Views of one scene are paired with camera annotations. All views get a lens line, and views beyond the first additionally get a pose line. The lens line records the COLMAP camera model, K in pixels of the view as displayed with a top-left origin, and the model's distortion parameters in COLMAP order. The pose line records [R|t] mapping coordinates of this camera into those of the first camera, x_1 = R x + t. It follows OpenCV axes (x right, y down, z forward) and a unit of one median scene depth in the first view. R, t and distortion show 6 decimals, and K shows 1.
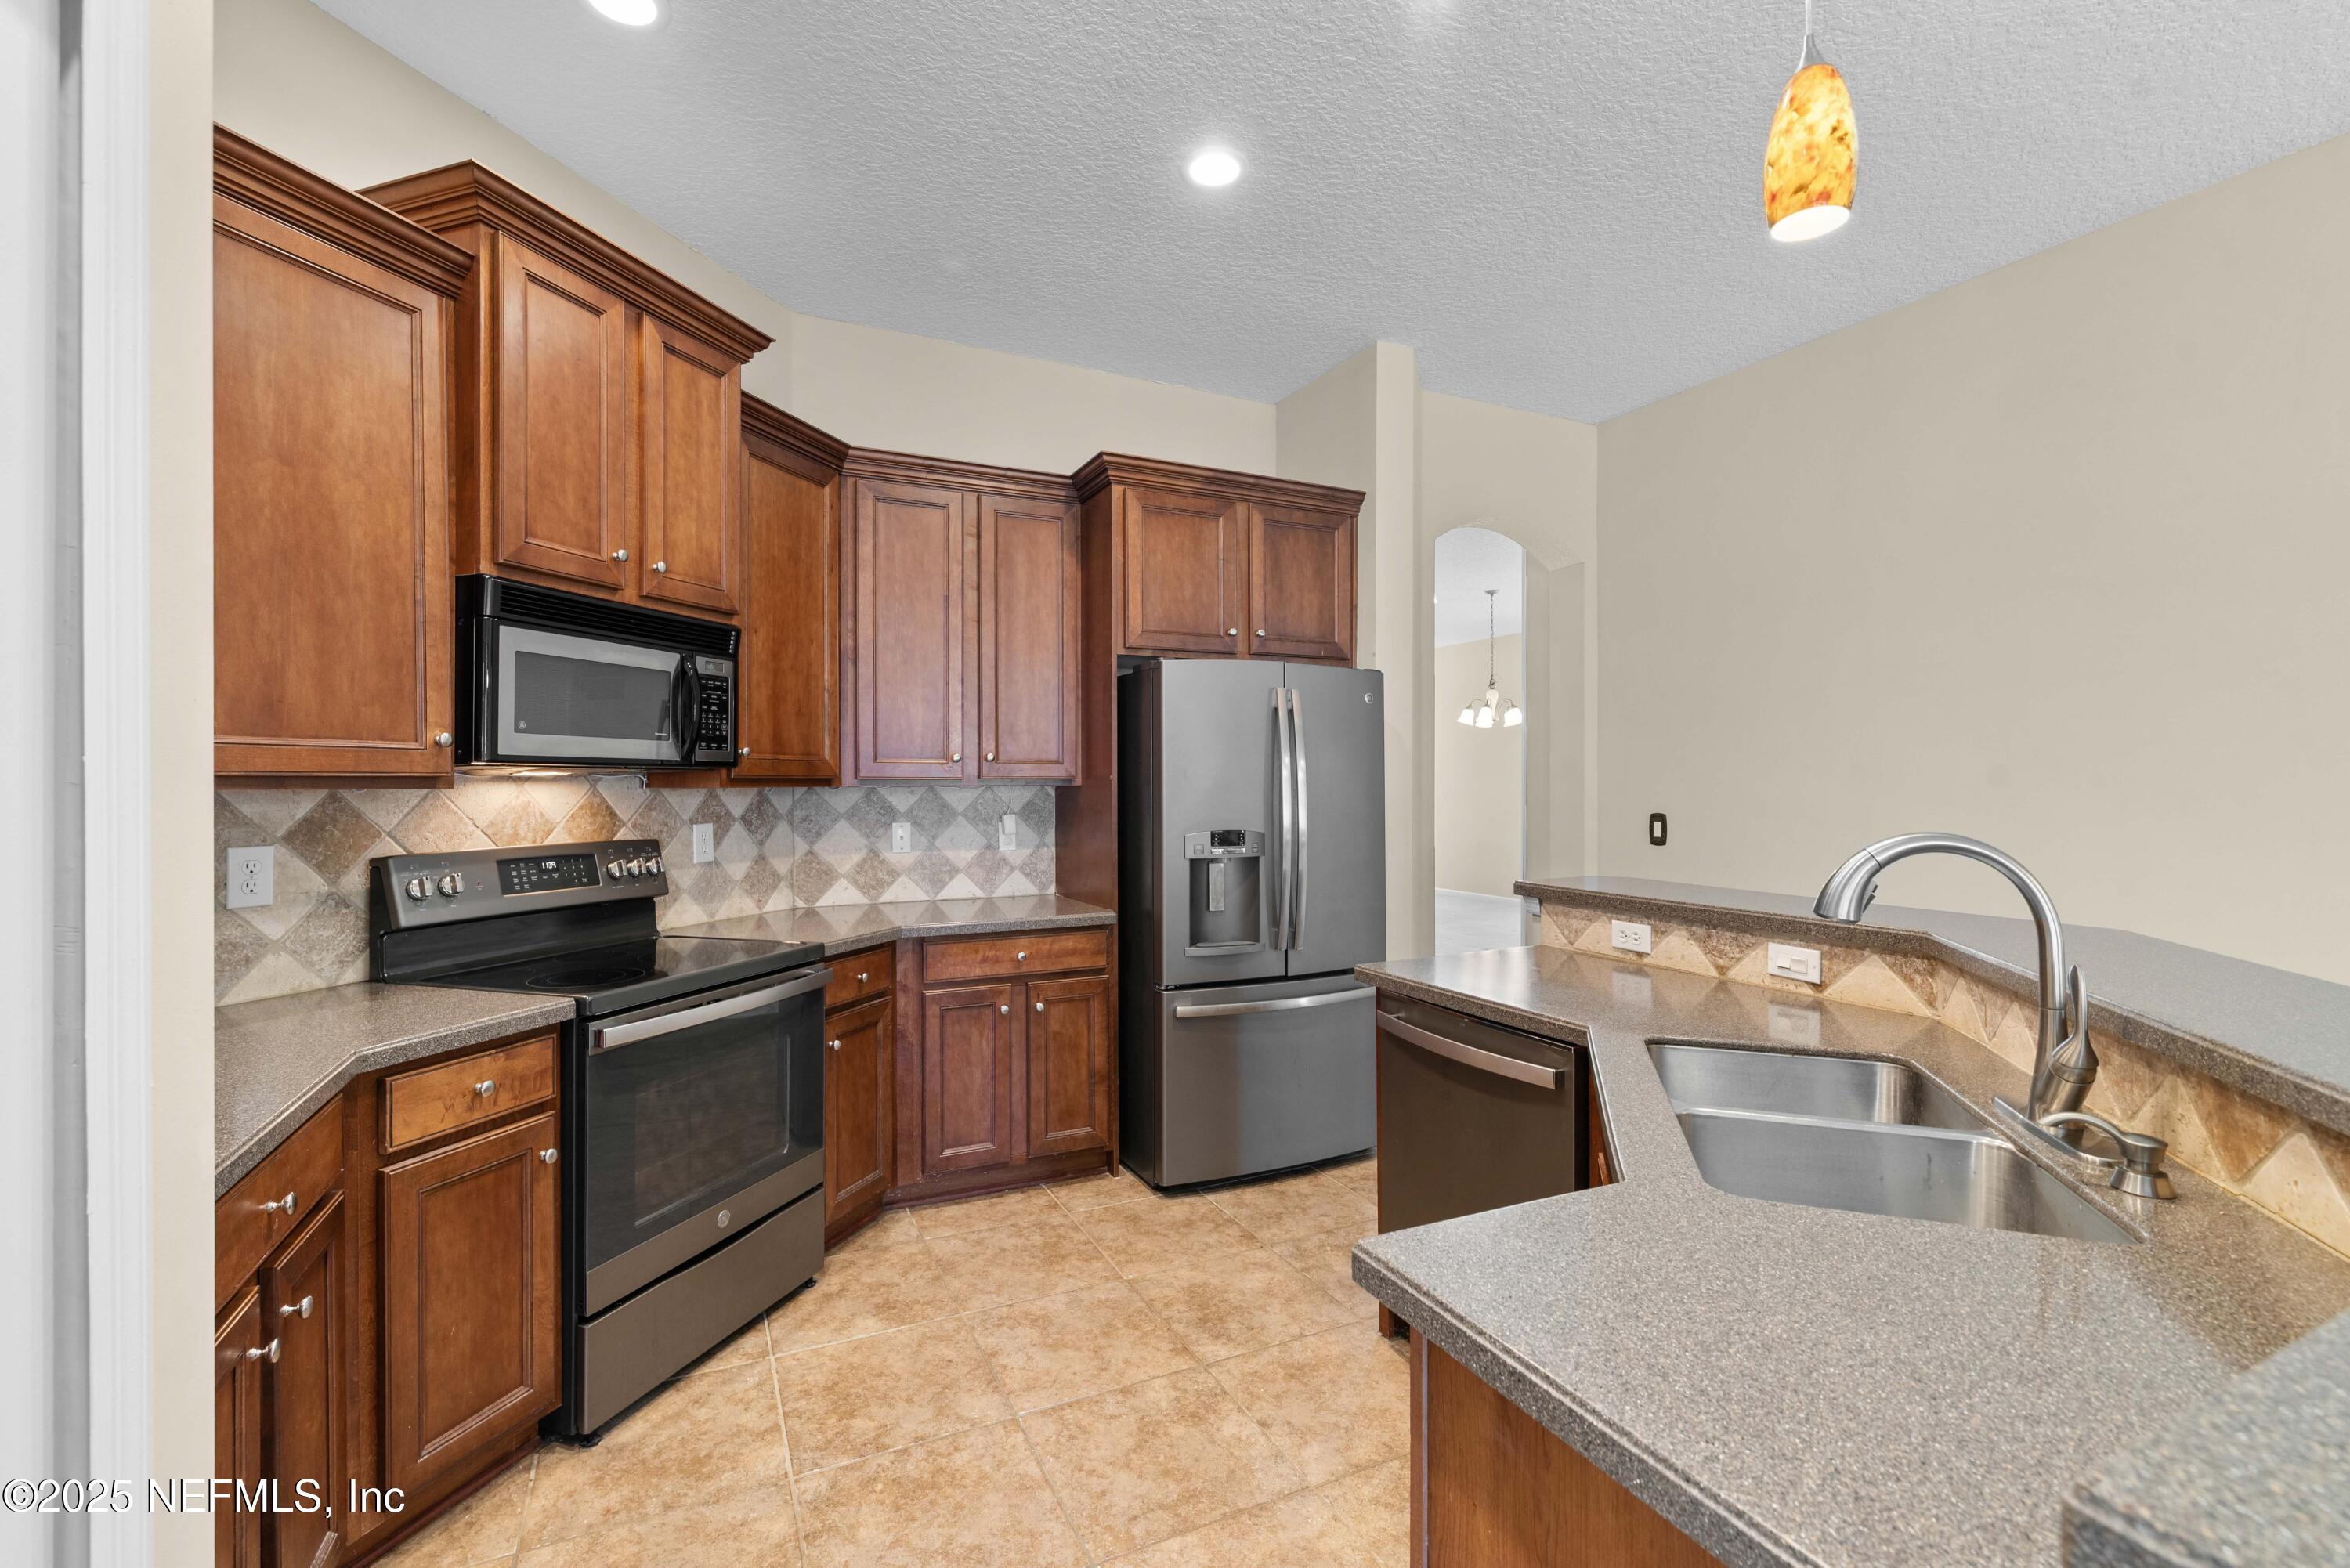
lens RADIAL K [[1008.4, 0, 1156.8], [0, 1008.4, 776.7], [0, 0, 1]] dist [0.002680, 0.000284]
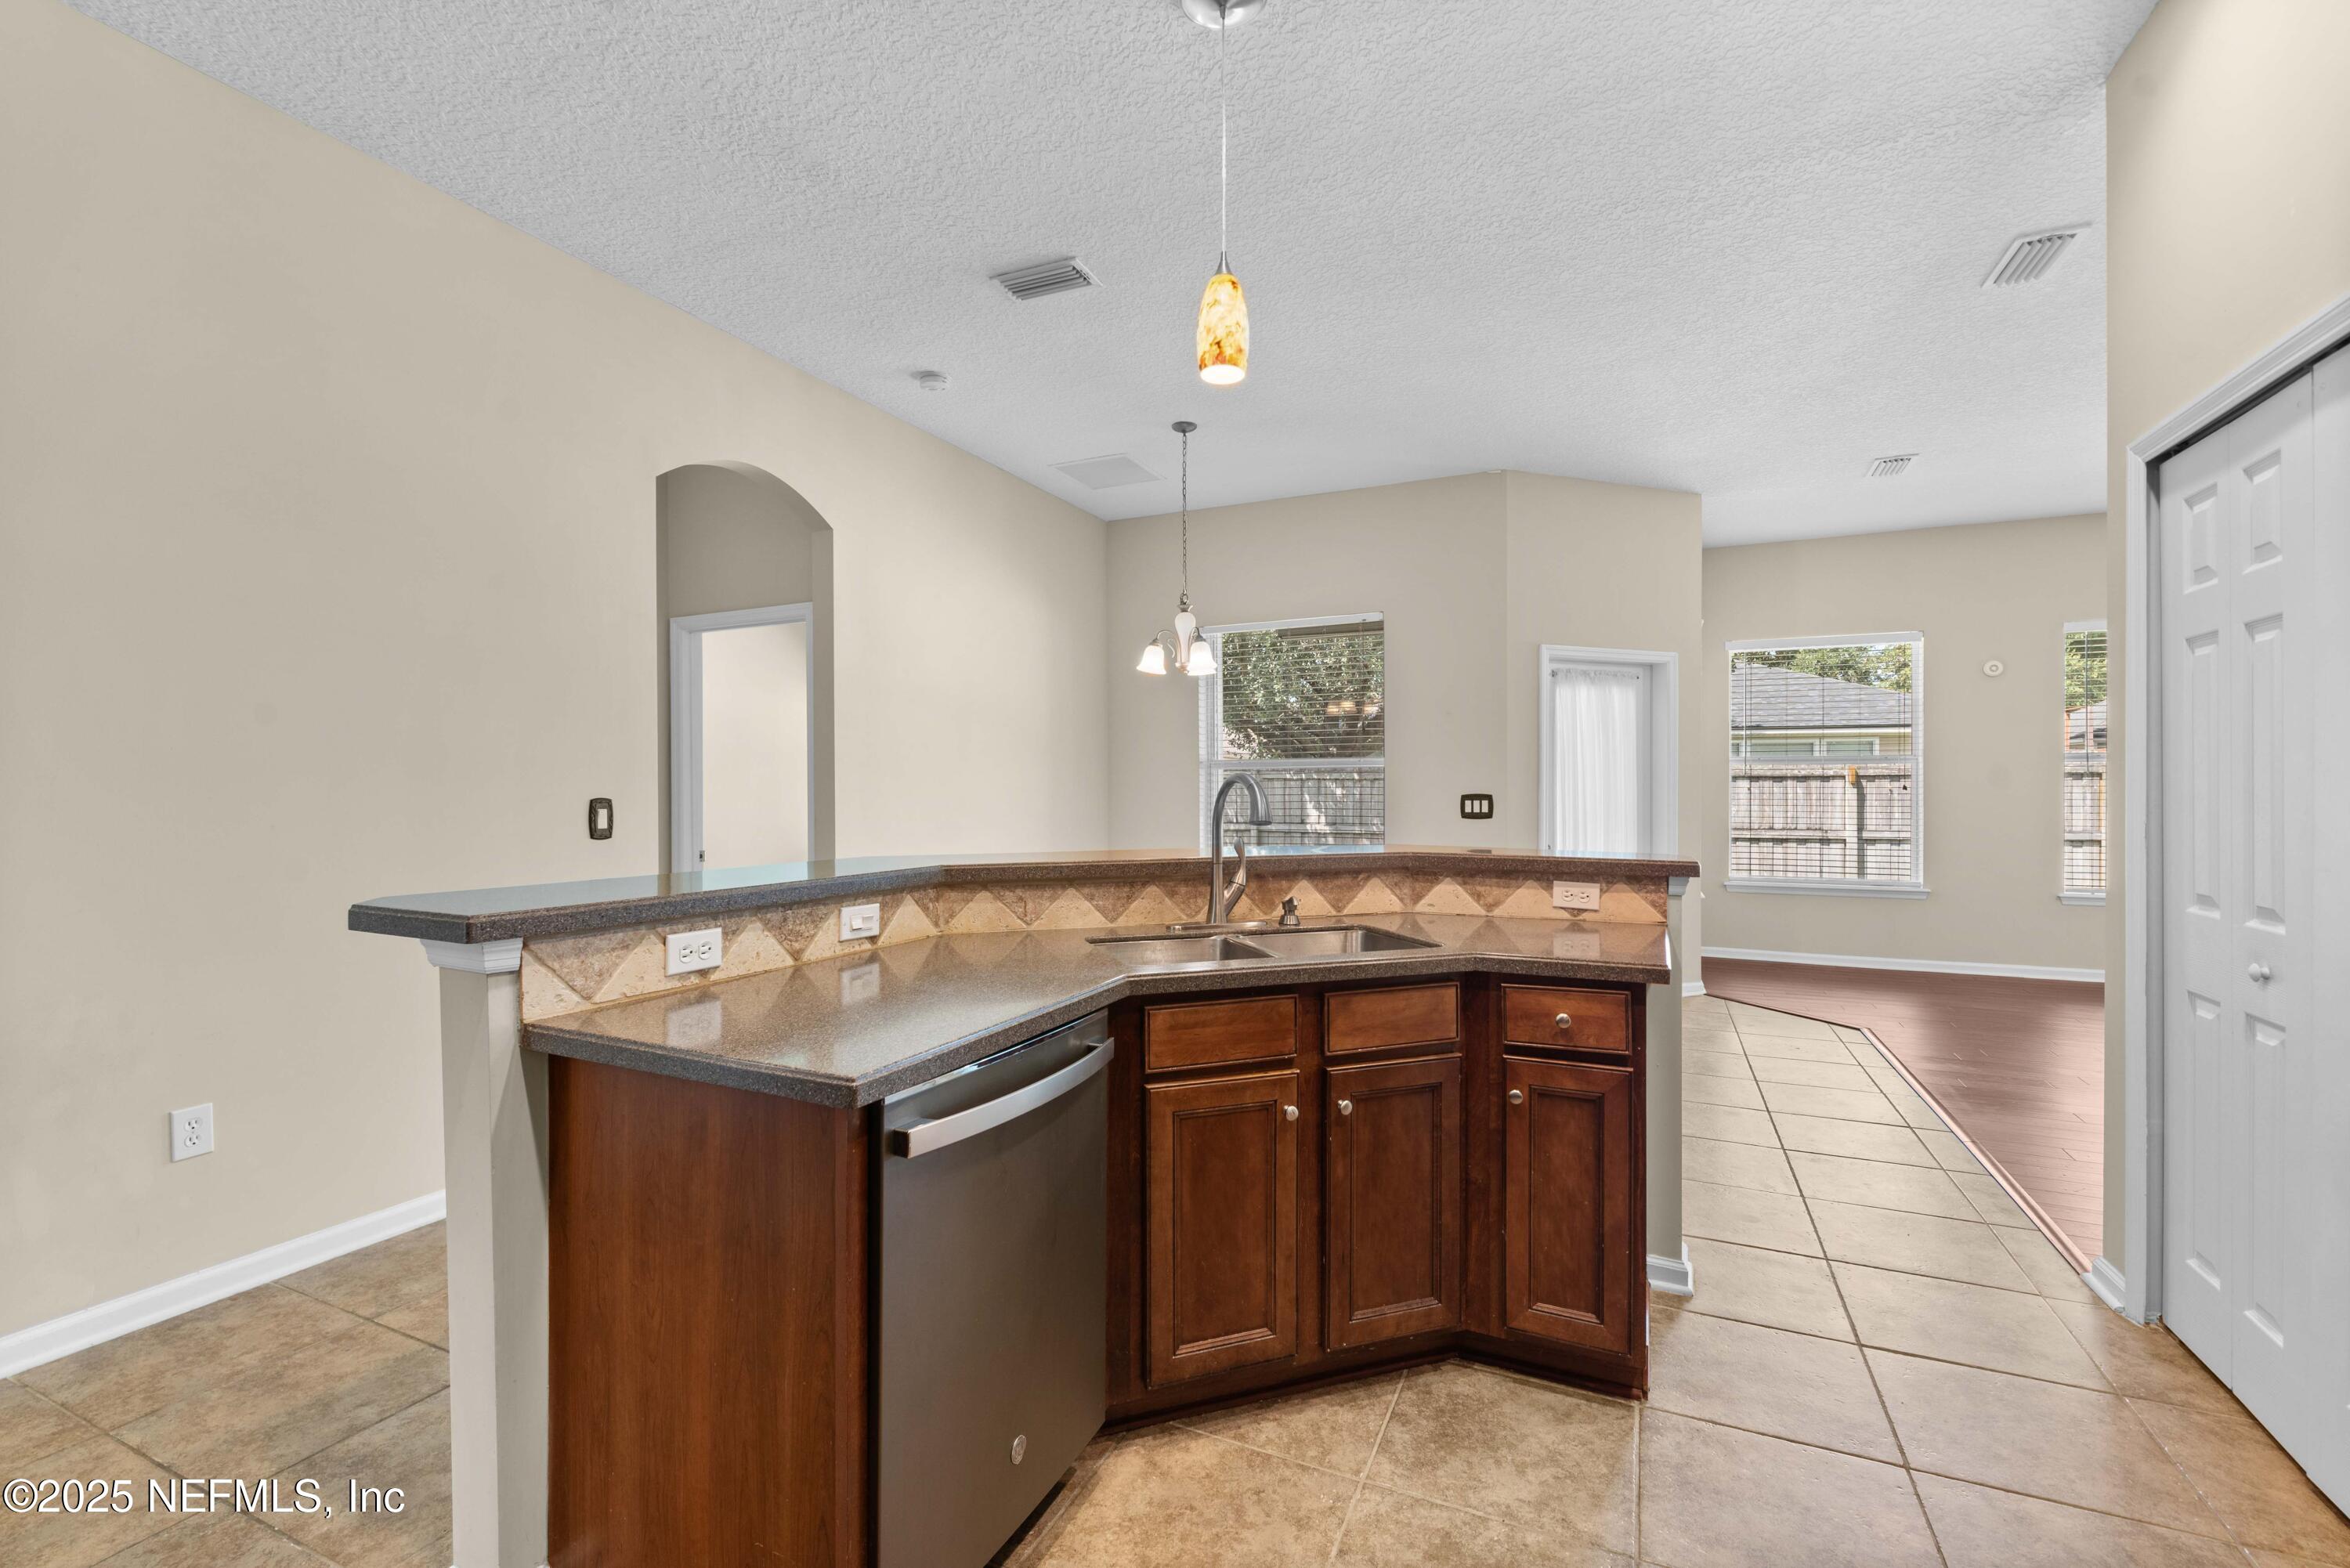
lens RADIAL K [[1008.4, 0, 1167.1], [0, 1008.4, 789.6], [0, 0, 1]] dist [0.002680, 0.000284]
pose [[-0.645549, -0.001567, 0.763717, -0.299610], [-0.004145, 0.999990, -0.001452, 0.050627], [-0.763708, -0.004103, -0.645549, 1.313463]]
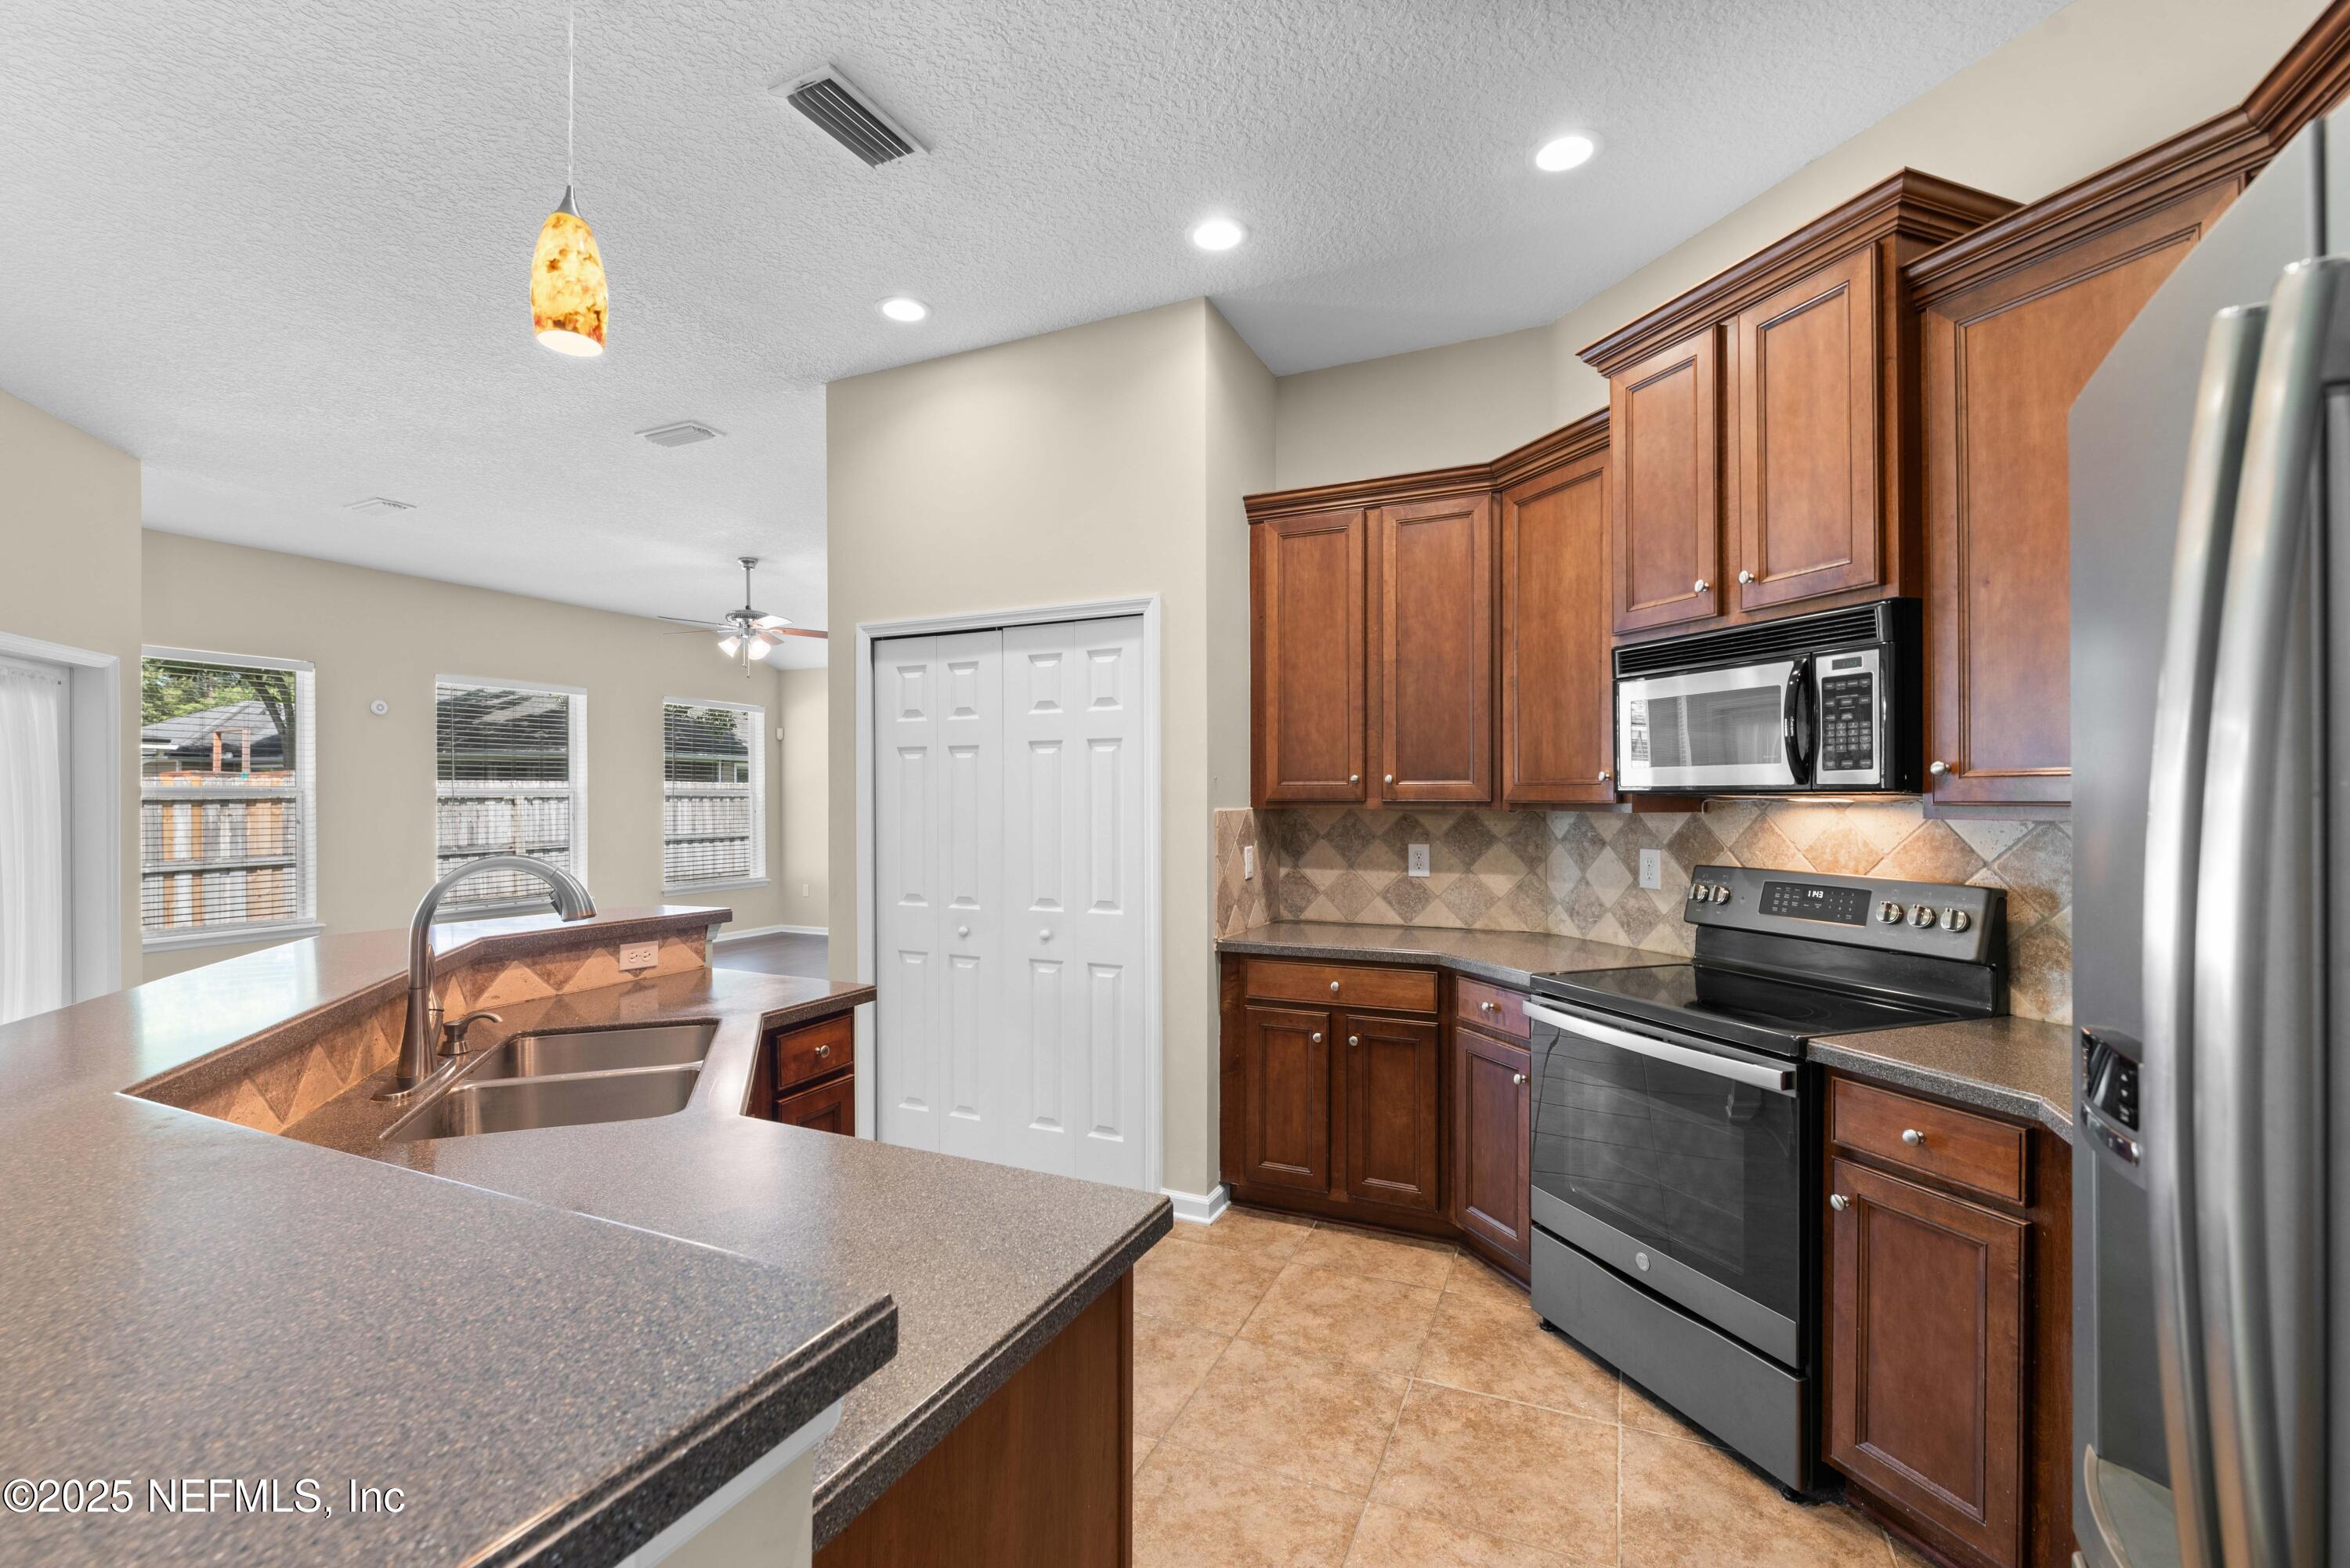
lens RADIAL K [[1008.4, 0, 1167.0], [0, 1008.4, 790.7], [0, 0, 1]] dist [0.002680, 0.000284]
pose [[-0.765287, 0.000046, -0.643690, 0.567539], [0.008384, 0.999916, -0.009895, -0.008518], [0.643635, -0.012969, -0.765223, 1.518476]]
